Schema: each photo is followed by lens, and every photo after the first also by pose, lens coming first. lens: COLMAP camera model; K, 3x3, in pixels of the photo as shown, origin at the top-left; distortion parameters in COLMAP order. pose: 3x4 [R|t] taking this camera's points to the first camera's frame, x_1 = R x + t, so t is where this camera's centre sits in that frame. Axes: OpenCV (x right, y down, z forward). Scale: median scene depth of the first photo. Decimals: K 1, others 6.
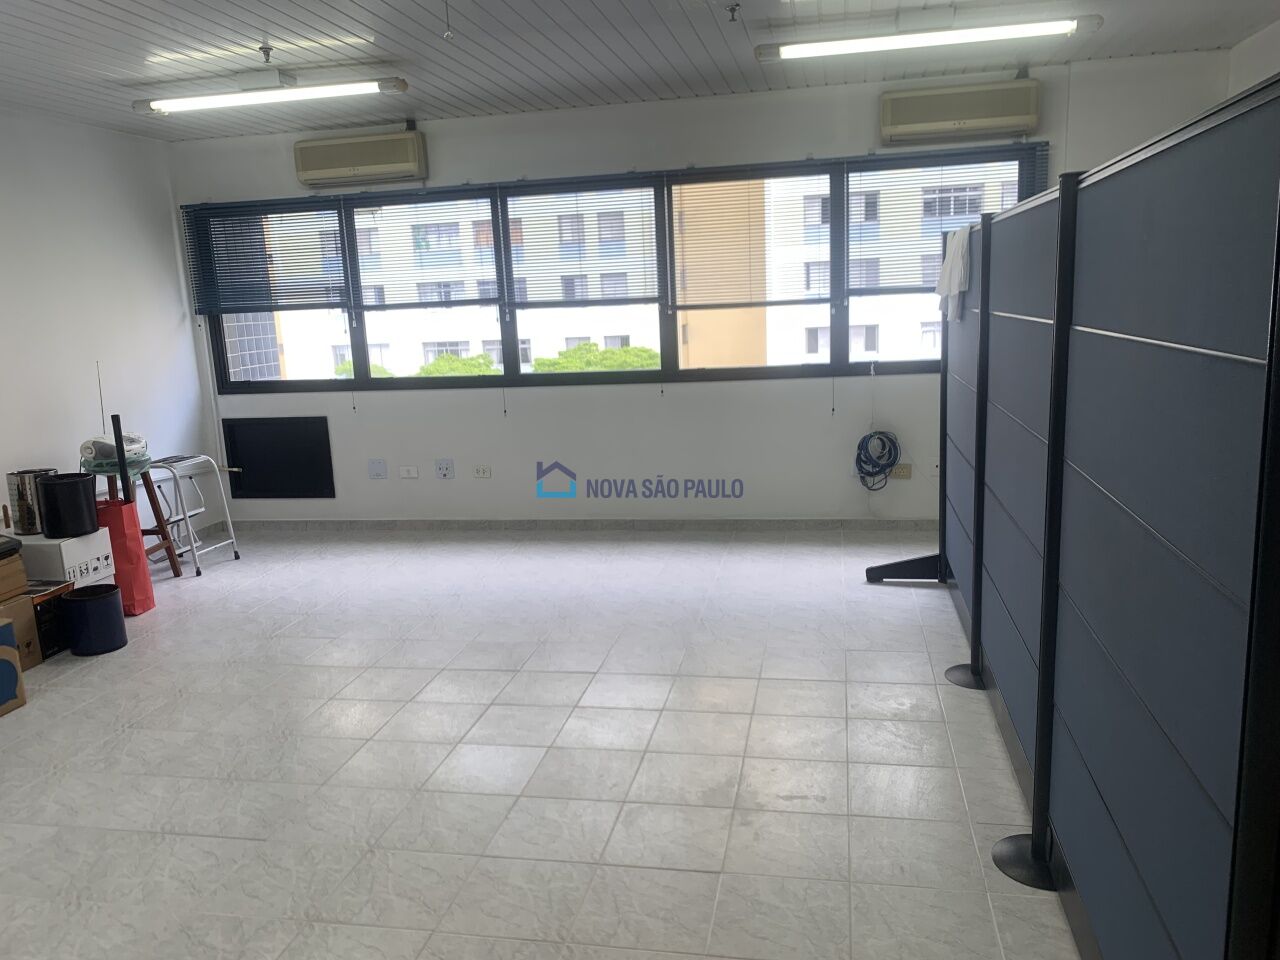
lens RADIAL K [[961.2, 0, 602.3], [0, 961.2, 477.1], [0, 0, 1]] dist [0.082458, -0.126348]
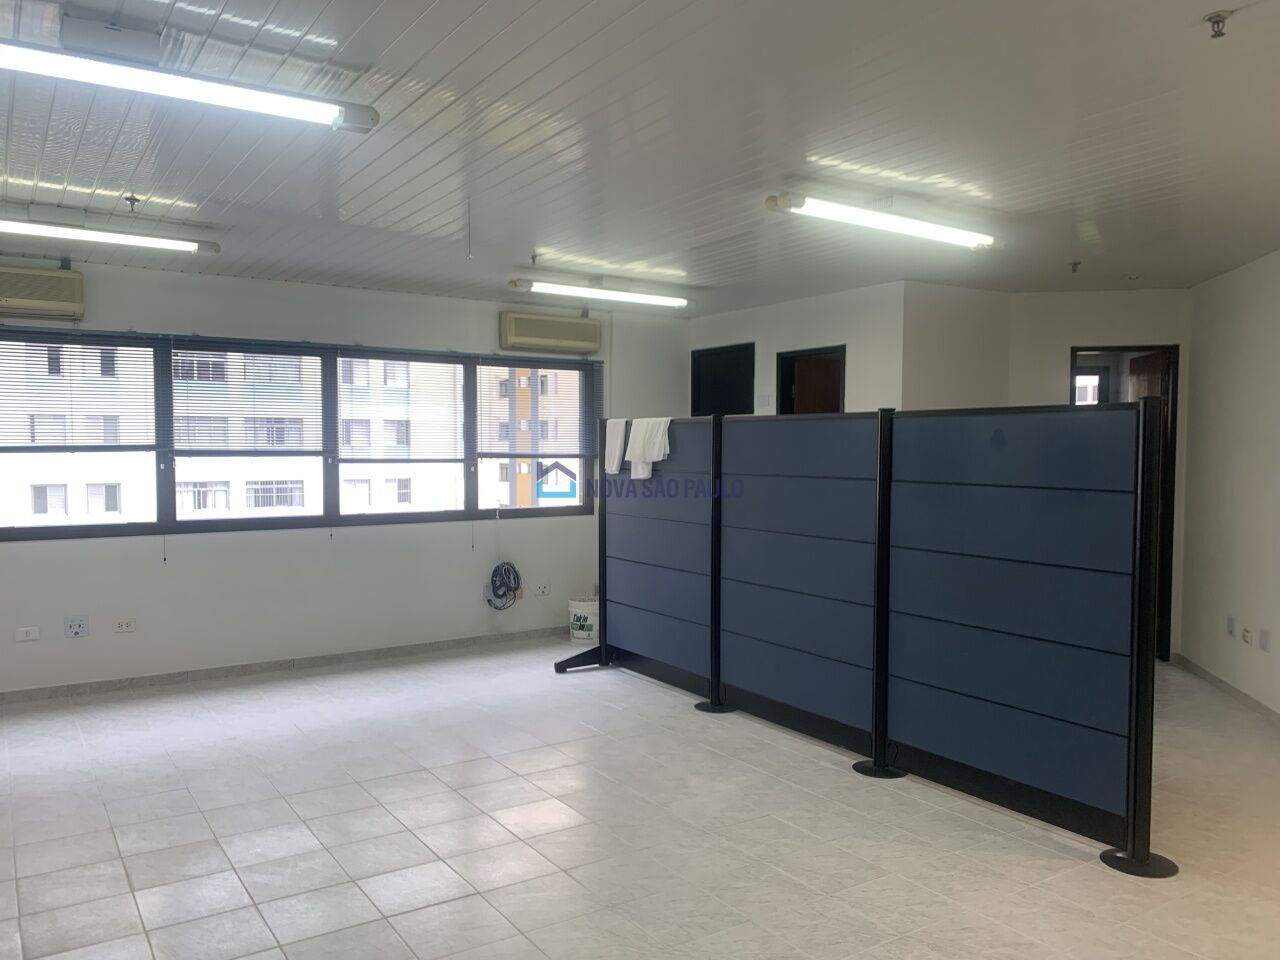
lens RADIAL K [[961.2, 0, 602.3], [0, 961.2, 477.1], [0, 0, 1]] dist [0.082458, -0.126348]
pose [[0.724504, 0.025309, 0.688806, -0.492257], [0.088589, 0.987618, -0.129468, 0.017087], [-0.683554, 0.154821, 0.713291, -0.014022]]
